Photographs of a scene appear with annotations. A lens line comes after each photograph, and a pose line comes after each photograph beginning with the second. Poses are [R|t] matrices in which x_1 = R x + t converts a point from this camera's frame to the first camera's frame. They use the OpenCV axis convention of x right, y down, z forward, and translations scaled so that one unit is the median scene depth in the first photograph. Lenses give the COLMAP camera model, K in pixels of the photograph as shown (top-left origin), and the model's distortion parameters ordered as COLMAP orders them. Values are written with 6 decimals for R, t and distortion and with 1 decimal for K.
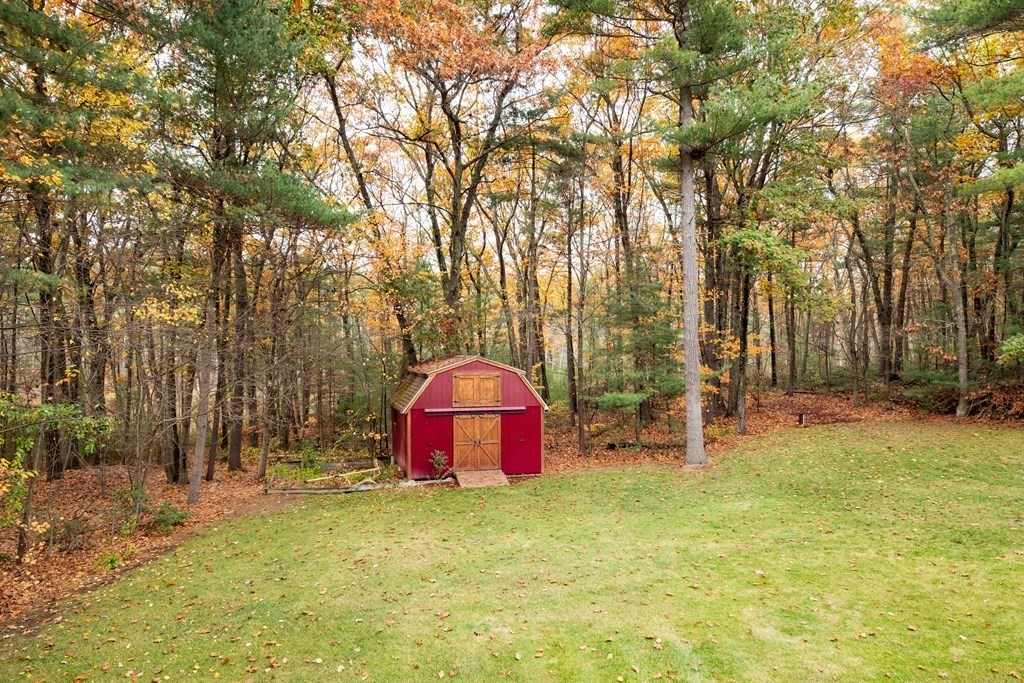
lens RADIAL K [[655.6, 0, 509.7], [0, 655.6, 342.8], [0, 0, 1]] dist [0.001858, -0.003015]
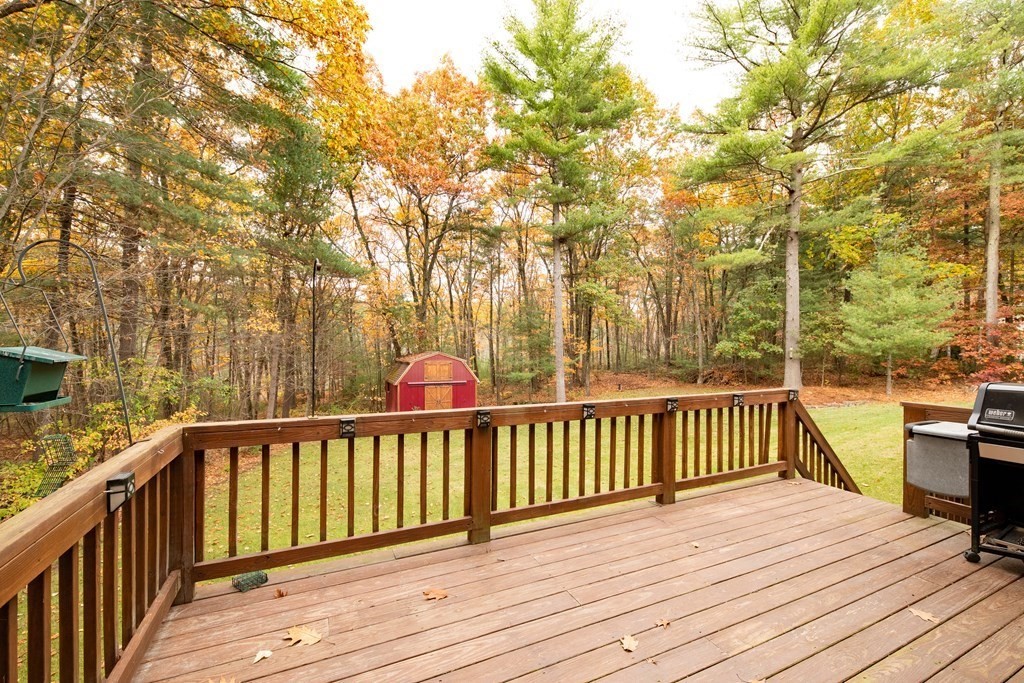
lens RADIAL K [[422.3, 0, 510.8], [0, 422.3, 343.8], [0, 0, 1]] dist [0.000244, 0.000000]
pose [[0.990208, 0.002742, 0.139574, -0.013141], [-0.002600, 0.999996, -0.001196, -0.000008], [-0.139576, 0.000822, 0.990211, -0.102090]]
